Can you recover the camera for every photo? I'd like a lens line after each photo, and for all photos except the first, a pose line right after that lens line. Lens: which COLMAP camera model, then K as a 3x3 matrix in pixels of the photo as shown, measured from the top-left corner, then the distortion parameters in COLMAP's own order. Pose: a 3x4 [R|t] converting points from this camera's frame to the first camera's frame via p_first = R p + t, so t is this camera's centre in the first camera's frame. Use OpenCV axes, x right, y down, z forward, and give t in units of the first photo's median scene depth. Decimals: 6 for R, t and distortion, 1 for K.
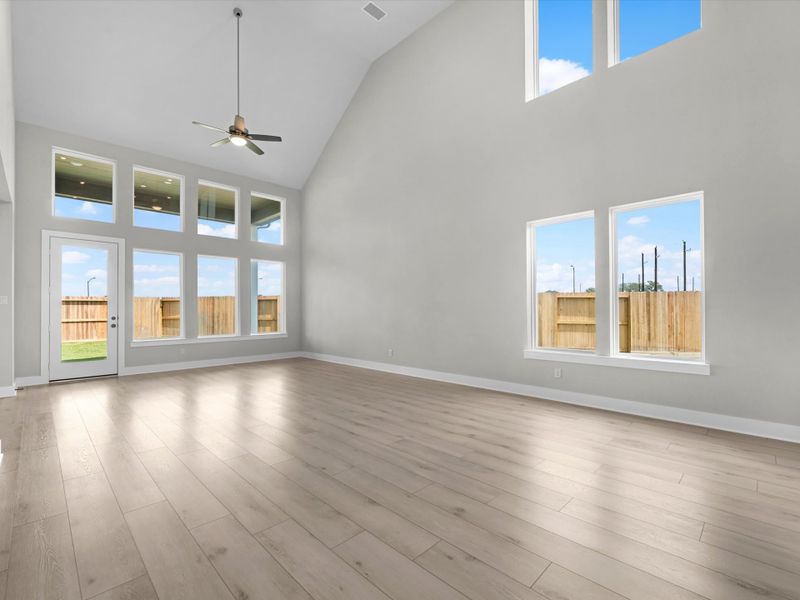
lens RADIAL K [[373.9, 0, 398.2], [0, 373.9, 301.9], [0, 0, 1]] dist [-0.004046, -0.000538]
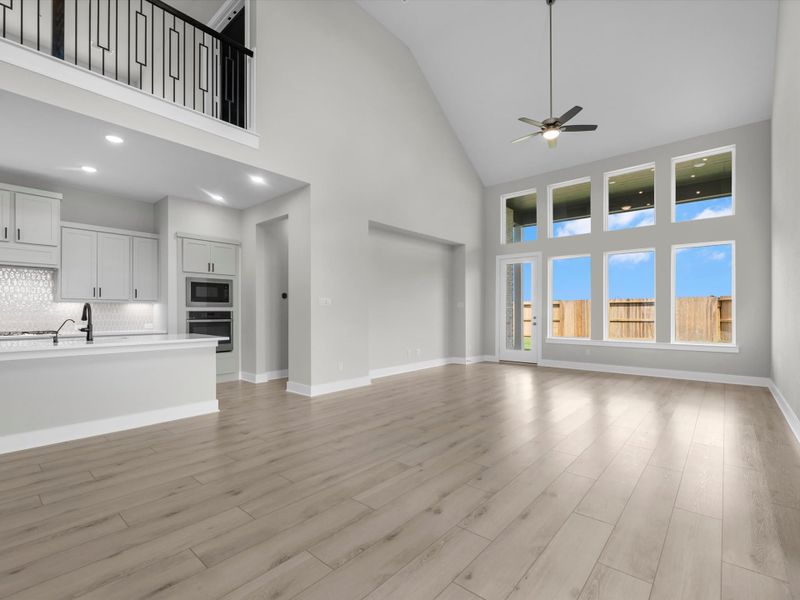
lens RADIAL K [[373.9, 0, 397.9], [0, 373.9, 313.8], [0, 0, 1]] dist [-0.004046, -0.000538]
pose [[0.065133, 0.010830, -0.997818, 0.301858], [0.019960, 0.999727, 0.012154, 0.004707], [0.997677, -0.020708, 0.064899, 0.329585]]
